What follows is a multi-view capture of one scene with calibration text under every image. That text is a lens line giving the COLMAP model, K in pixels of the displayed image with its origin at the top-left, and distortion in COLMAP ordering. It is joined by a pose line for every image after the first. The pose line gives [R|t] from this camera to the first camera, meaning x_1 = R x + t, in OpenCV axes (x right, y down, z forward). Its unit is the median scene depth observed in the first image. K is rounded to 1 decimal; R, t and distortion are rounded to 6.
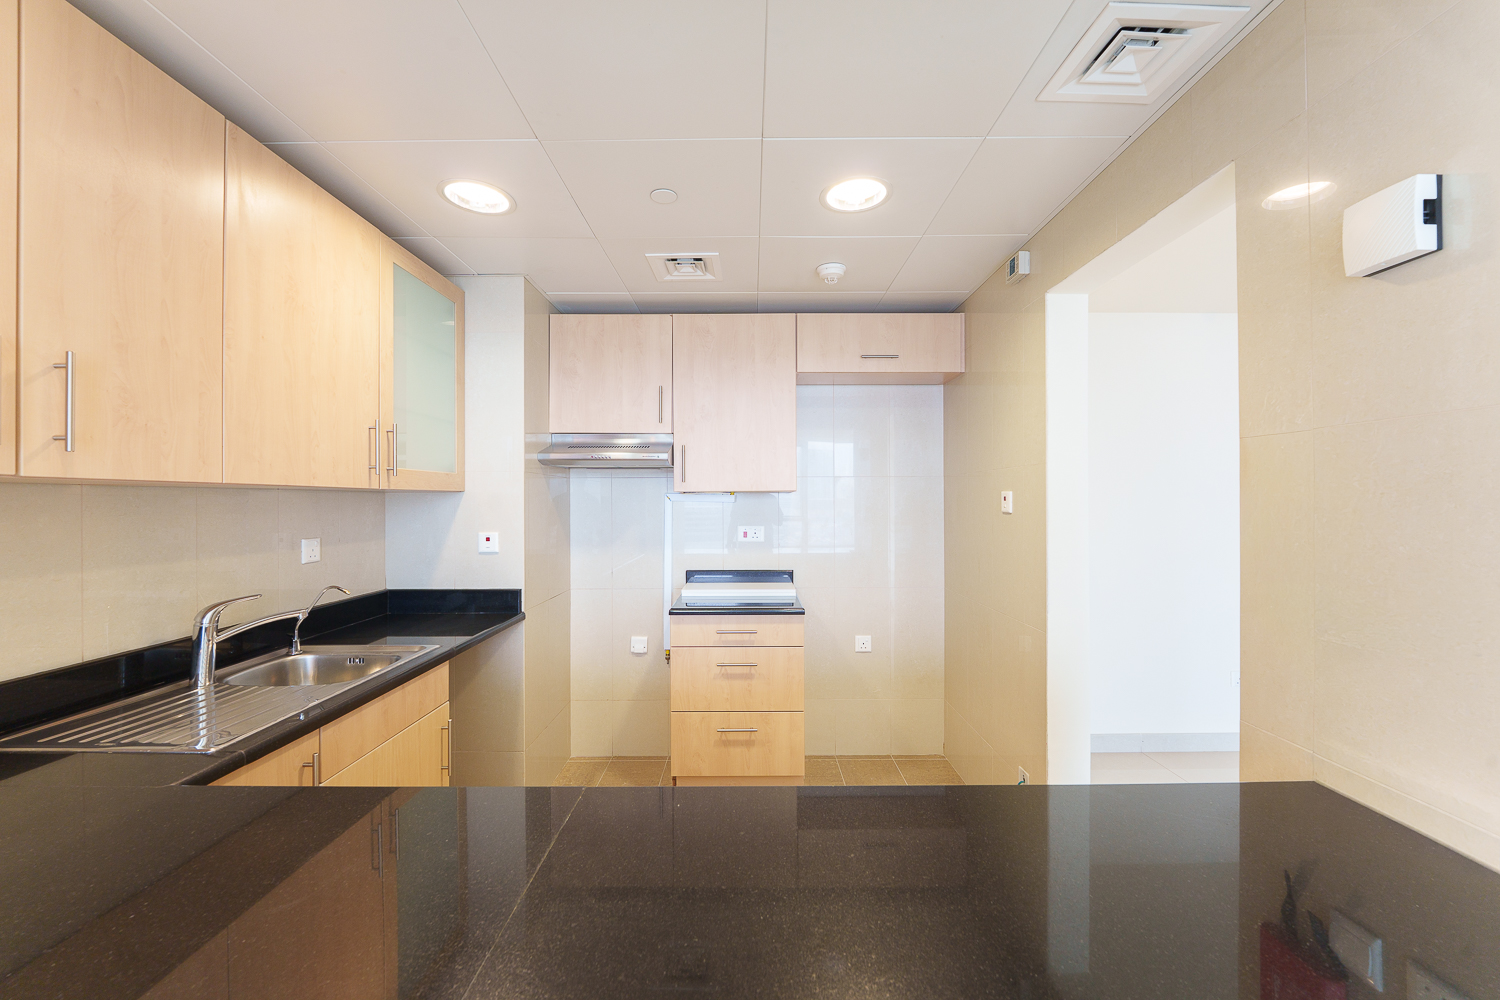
lens RADIAL K [[642.2, 0, 764.1], [0, 642.2, 498.2], [0, 0, 1]] dist [0.000530, 0.000038]
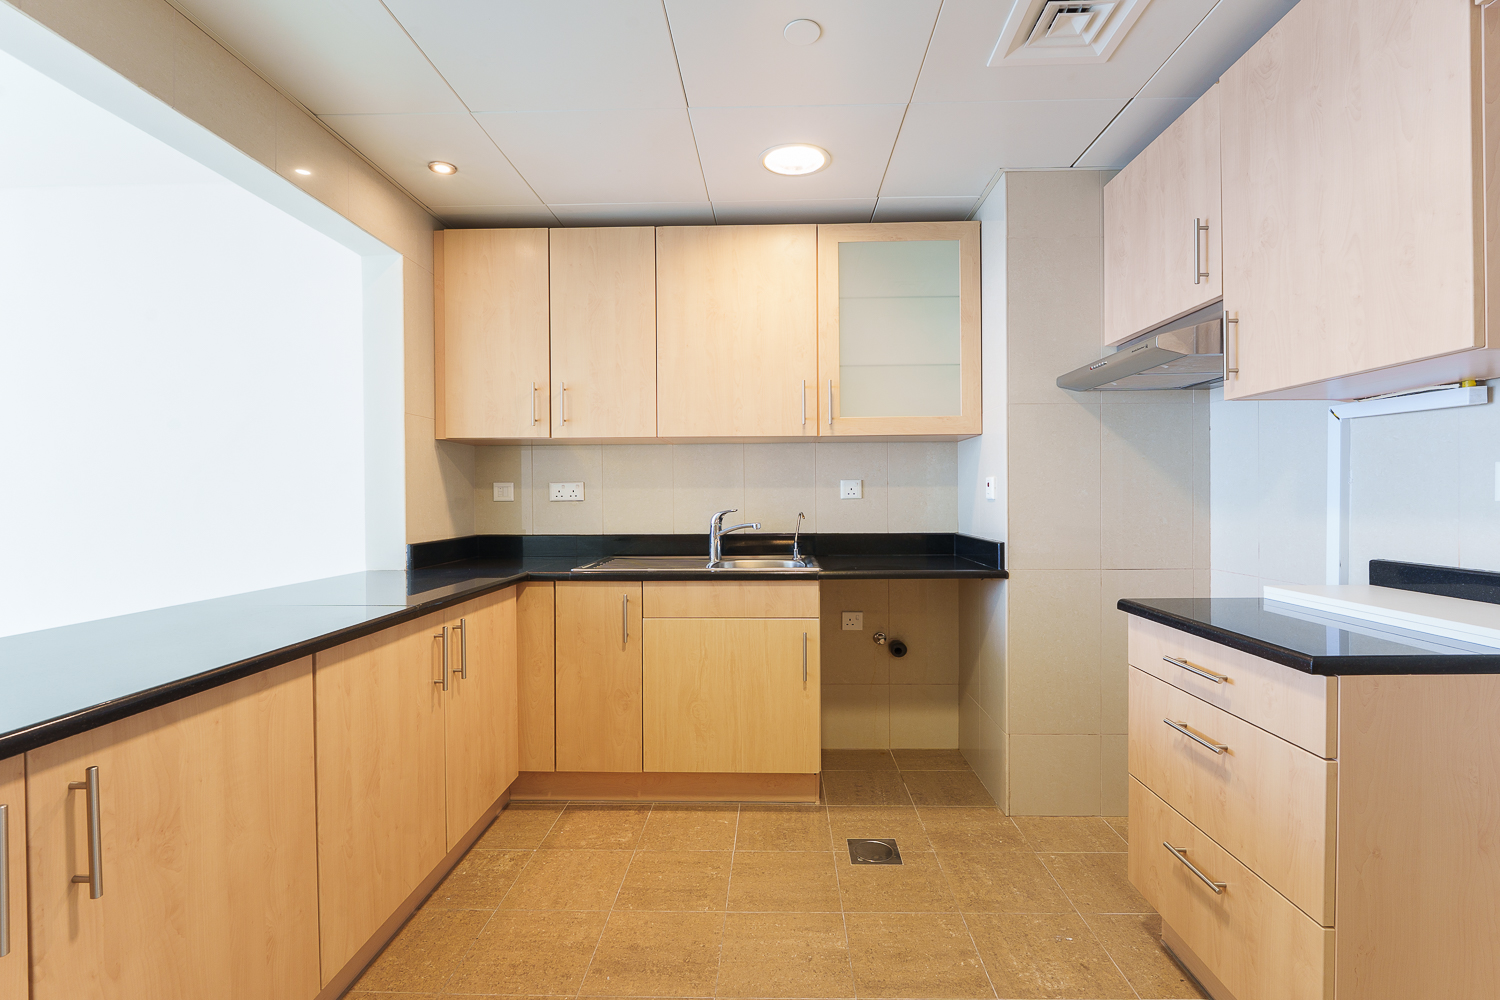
lens RADIAL K [[642.2, 0, 764.1], [0, 642.2, 498.2], [0, 0, 1]] dist [0.000530, 0.000038]
pose [[-0.030764, 0.008646, -0.999489, 0.582148], [0.012224, 0.999891, 0.008273, 0.086122], [0.999452, -0.011963, -0.030867, 0.865708]]
